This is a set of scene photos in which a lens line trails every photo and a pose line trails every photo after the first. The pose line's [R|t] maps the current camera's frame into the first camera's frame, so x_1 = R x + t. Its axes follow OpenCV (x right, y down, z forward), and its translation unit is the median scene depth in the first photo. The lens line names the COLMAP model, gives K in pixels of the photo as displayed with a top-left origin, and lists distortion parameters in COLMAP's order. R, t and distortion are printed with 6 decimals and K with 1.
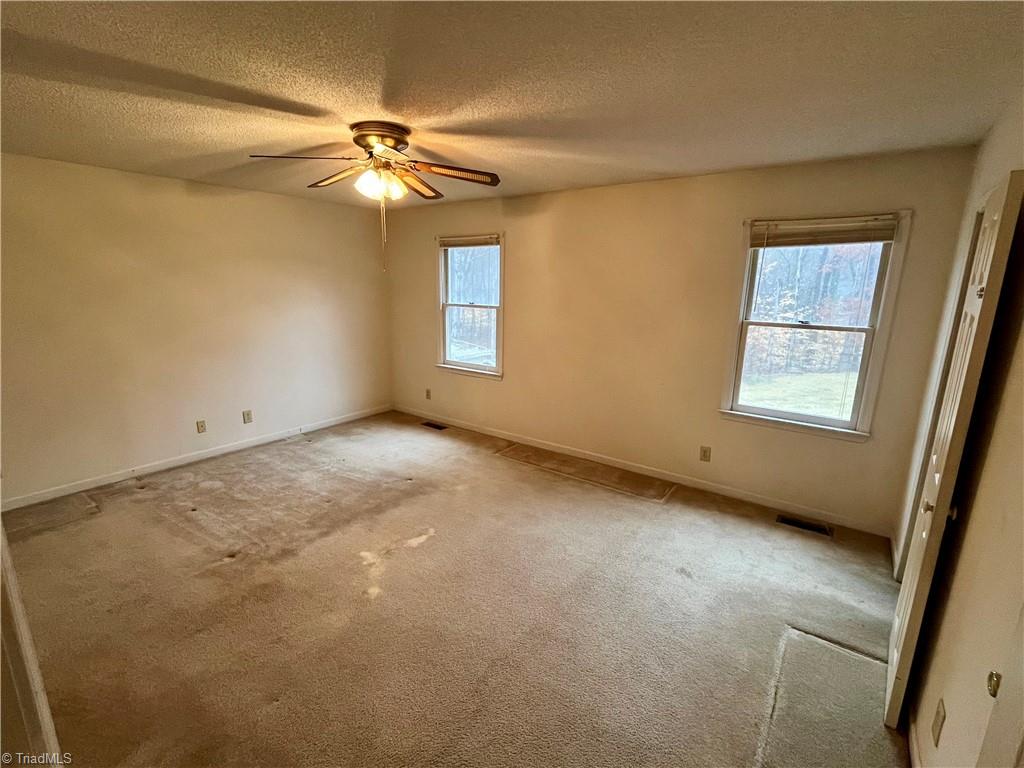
lens RADIAL K [[469.8, 0, 512.3], [0, 469.8, 387.7], [0, 0, 1]] dist [-0.001979, -0.000995]
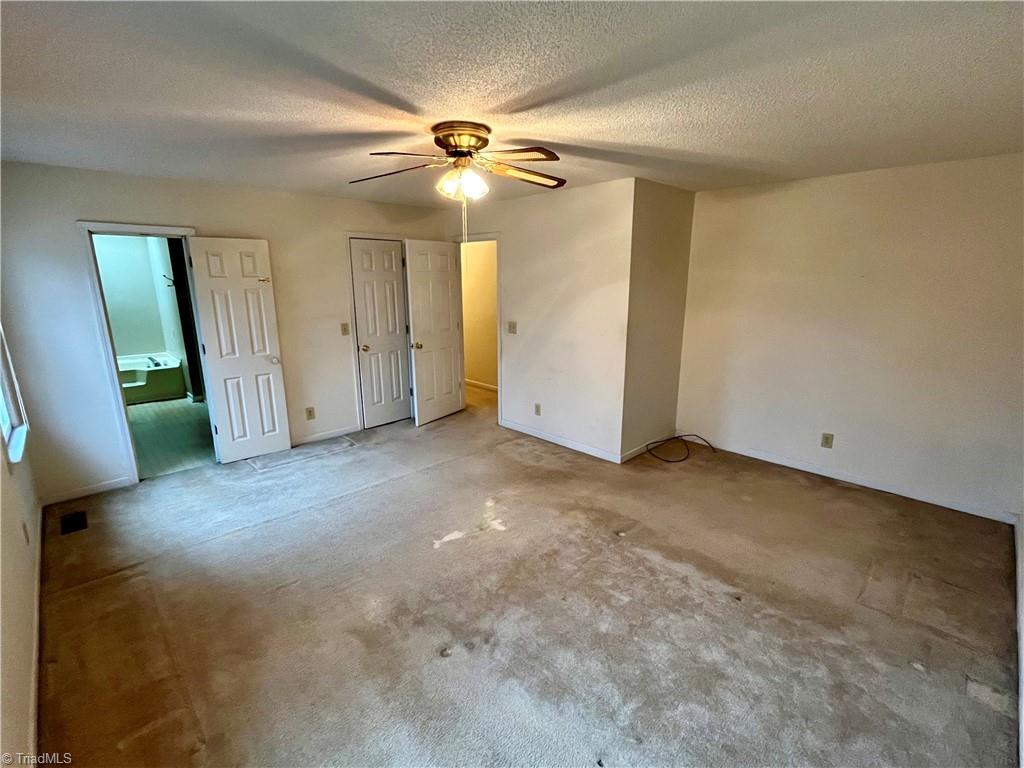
lens RADIAL K [[469.8, 0, 512.3], [0, 469.8, 387.7], [0, 0, 1]] dist [-0.001979, -0.000995]
pose [[-0.986021, -0.050253, 0.158864, -0.463372], [0.024302, 0.899868, 0.435485, -0.395831], [-0.164841, 0.433258, -0.886067, 1.699654]]
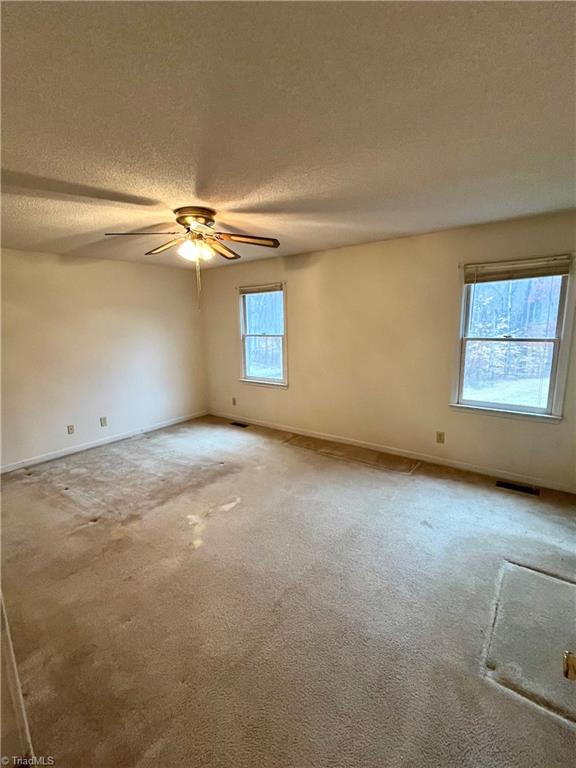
lens RADIAL K [[352.4, 0, 288.0], [0, 352.4, 384.0], [0, 0, 1]] dist [-0.001979, -0.000995]
pose [[0.999070, -0.034304, -0.026131, 0.008809], [0.033191, 0.998571, -0.041877, 0.019219], [0.027531, 0.040971, 0.998781, -0.029273]]
